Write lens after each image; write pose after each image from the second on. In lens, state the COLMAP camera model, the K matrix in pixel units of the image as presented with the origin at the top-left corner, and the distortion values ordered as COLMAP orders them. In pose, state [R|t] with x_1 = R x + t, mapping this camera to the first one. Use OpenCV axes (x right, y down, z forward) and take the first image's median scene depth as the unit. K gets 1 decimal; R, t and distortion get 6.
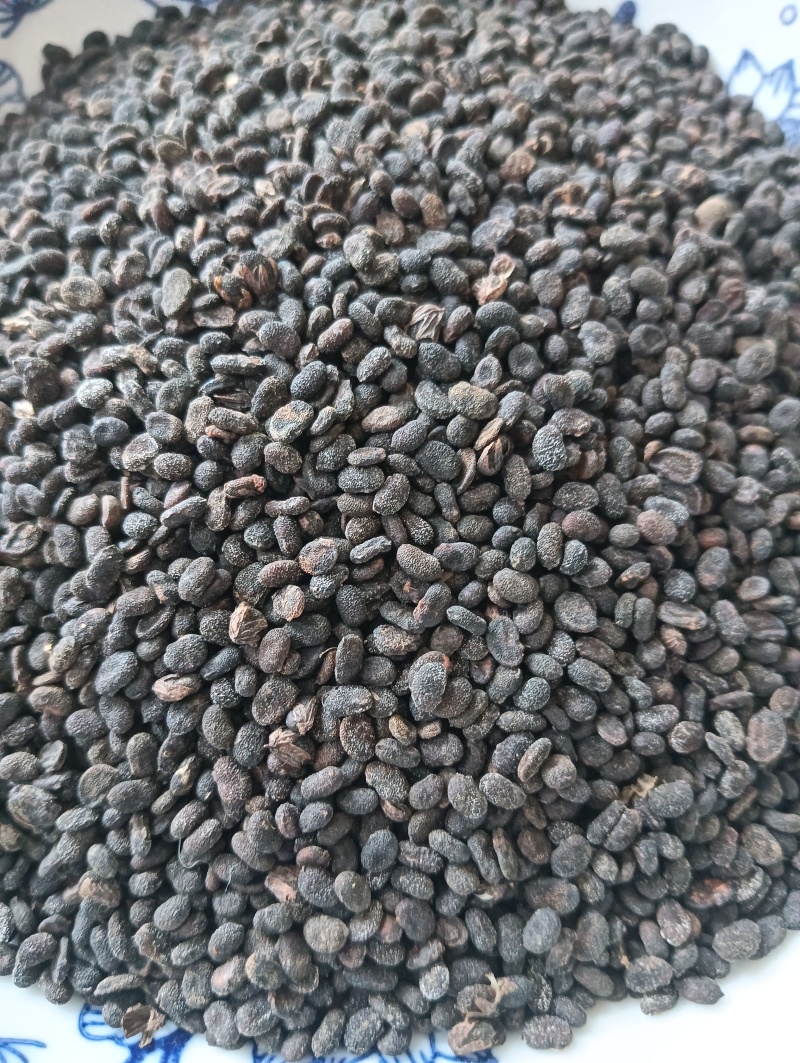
lens RADIAL K [[887.5, 0, 392.5], [0, 887.5, 536.0], [0, 0, 1]] dist [0.020707, -0.184785]
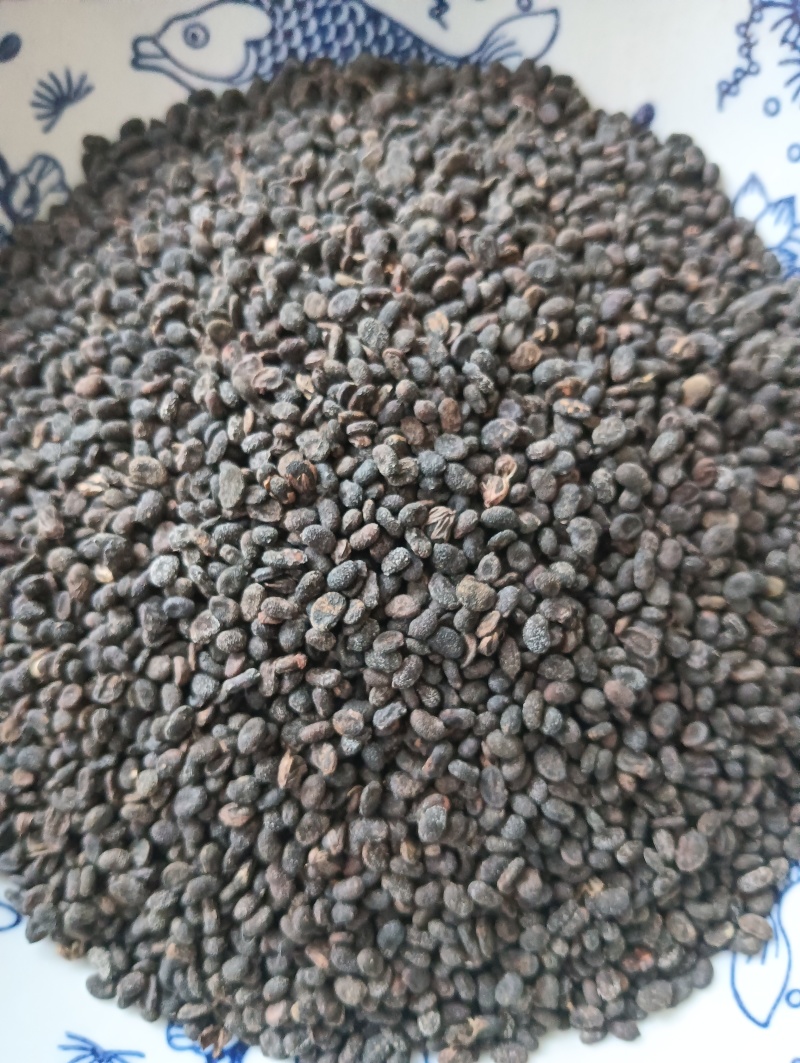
lens RADIAL K [[887.5, 0, 401.6], [0, 887.5, 528.5], [0, 0, 1]] dist [0.020707, -0.184785]
pose [[0.999642, 0.026735, 0.000917, -0.015723], [-0.026459, 0.983071, 0.181305, -0.462803], [0.003946, -0.181265, 0.983426, -0.187574]]
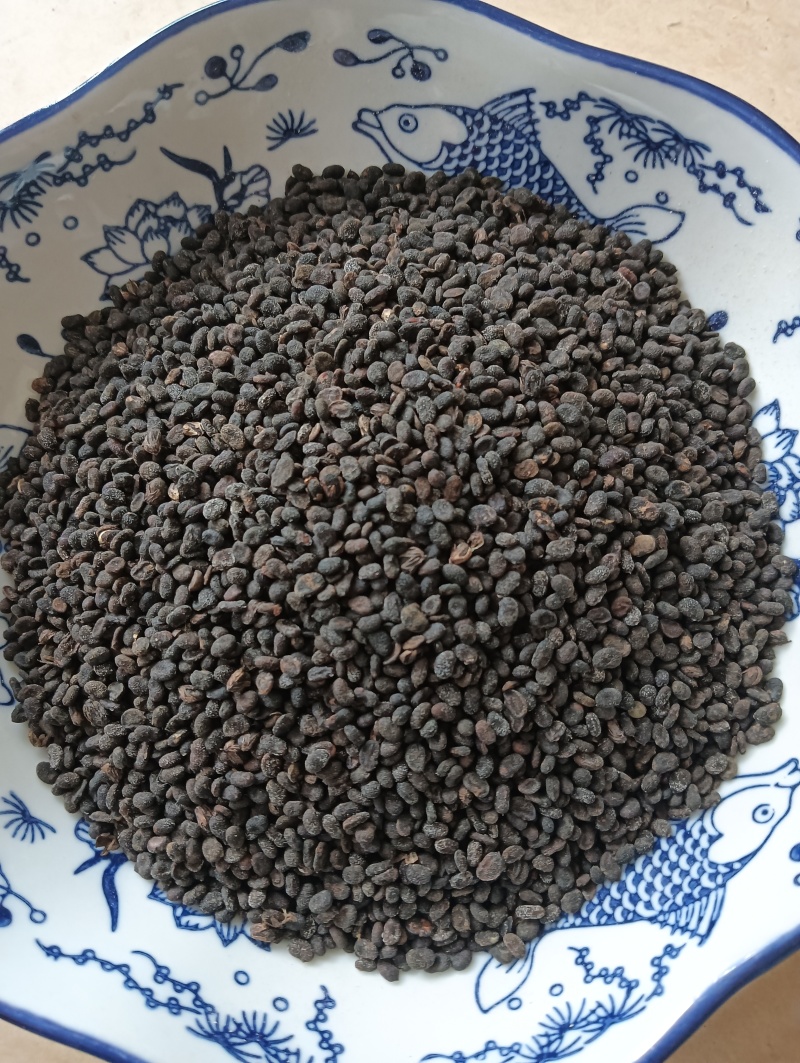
lens RADIAL K [[887.5, 0, 395.2], [0, 887.5, 526.5], [0, 0, 1]] dist [0.020707, -0.184785]
pose [[0.900613, 0.427411, -0.078843, 0.115300], [-0.405165, 0.891291, 0.203574, -0.627819], [0.157281, -0.151397, 0.975880, -0.586717]]
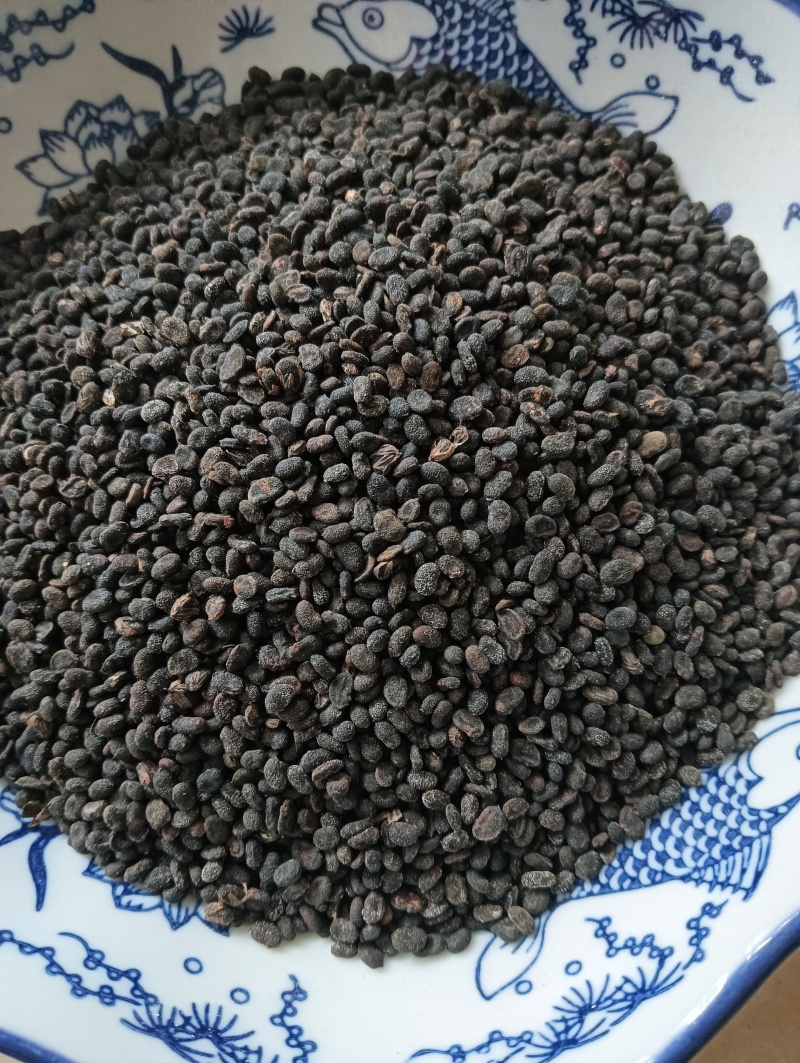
lens RADIAL K [[887.5, 0, 396.7], [0, 887.5, 530.8], [0, 0, 1]] dist [0.020707, -0.184785]
pose [[0.912565, 0.397832, -0.094626, 0.237137], [-0.381550, 0.911602, 0.152974, -0.365201], [0.147119, -0.103494, 0.983689, -0.375999]]
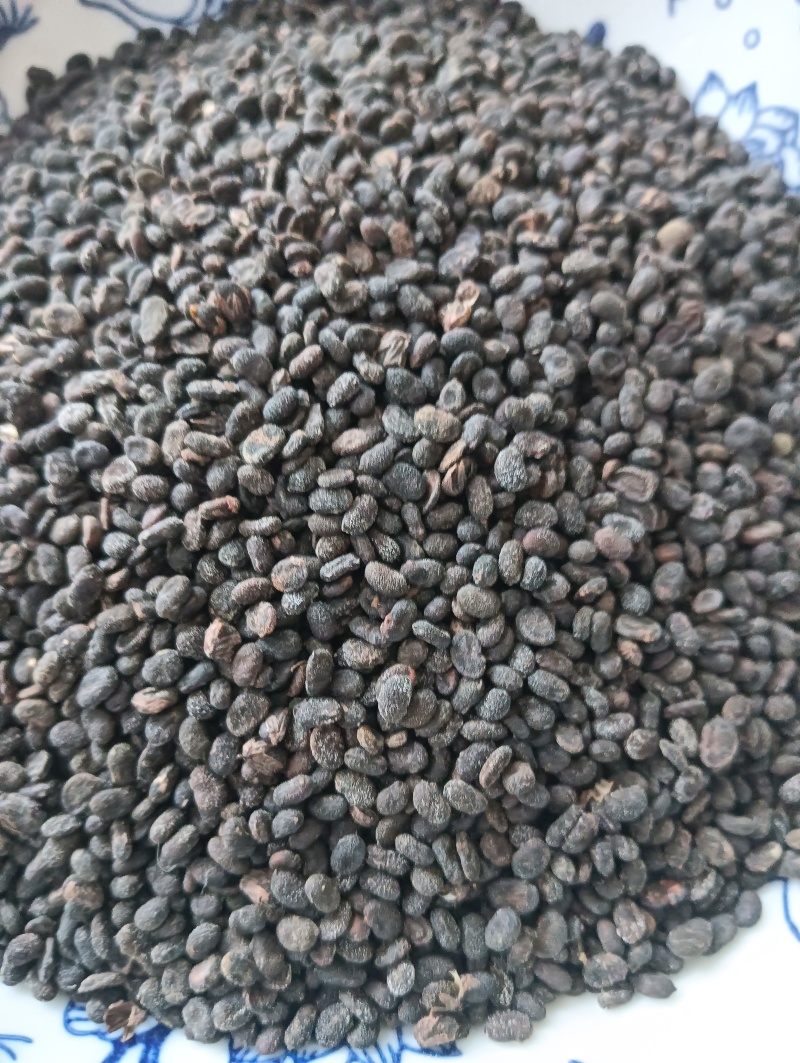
lens RADIAL K [[887.5, 0, 397.1], [0, 887.5, 531.5], [0, 0, 1]] dist [0.020707, -0.184785]
pose [[0.999967, -0.004310, 0.006901, 0.035427], [0.004273, 0.999976, 0.005376, -0.031824], [-0.006924, -0.005346, 0.999962, -0.047321]]
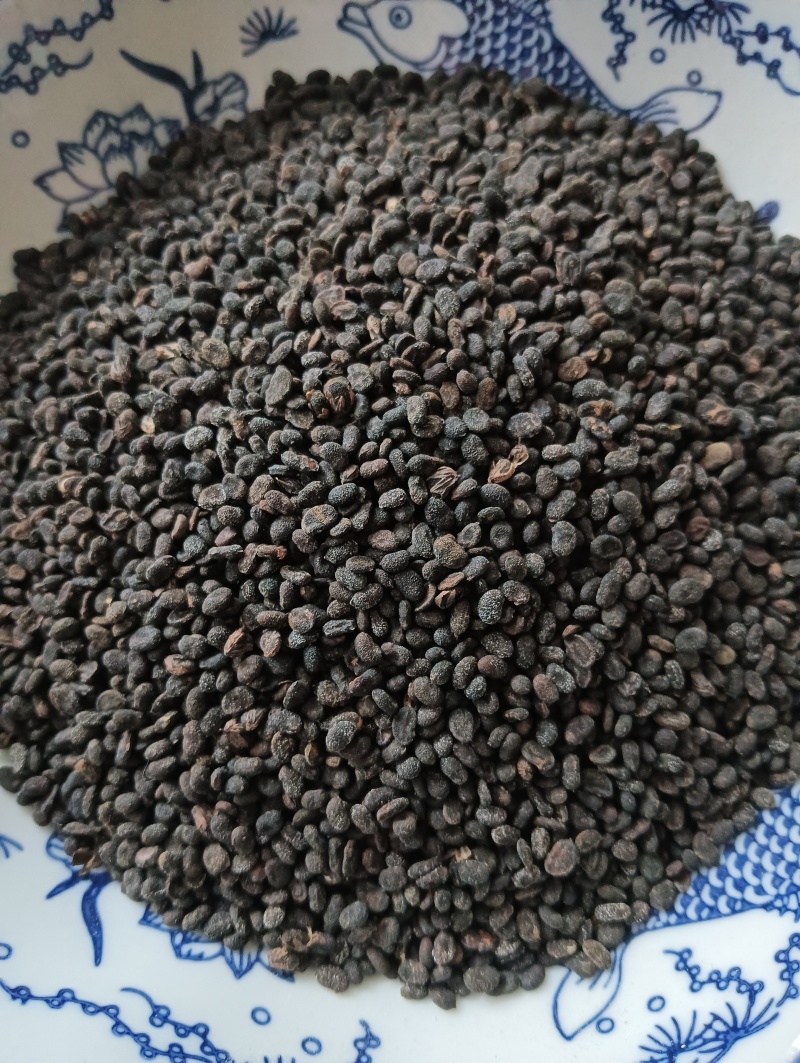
lens RADIAL K [[887.5, 0, 397.9], [0, 887.5, 531.9], [0, 0, 1]] dist [0.020707, -0.184785]
pose [[0.924812, 0.370331, -0.087049, 0.122677], [-0.354075, 0.921598, 0.159024, -0.366946], [0.139116, -0.116246, 0.983430, -0.322613]]
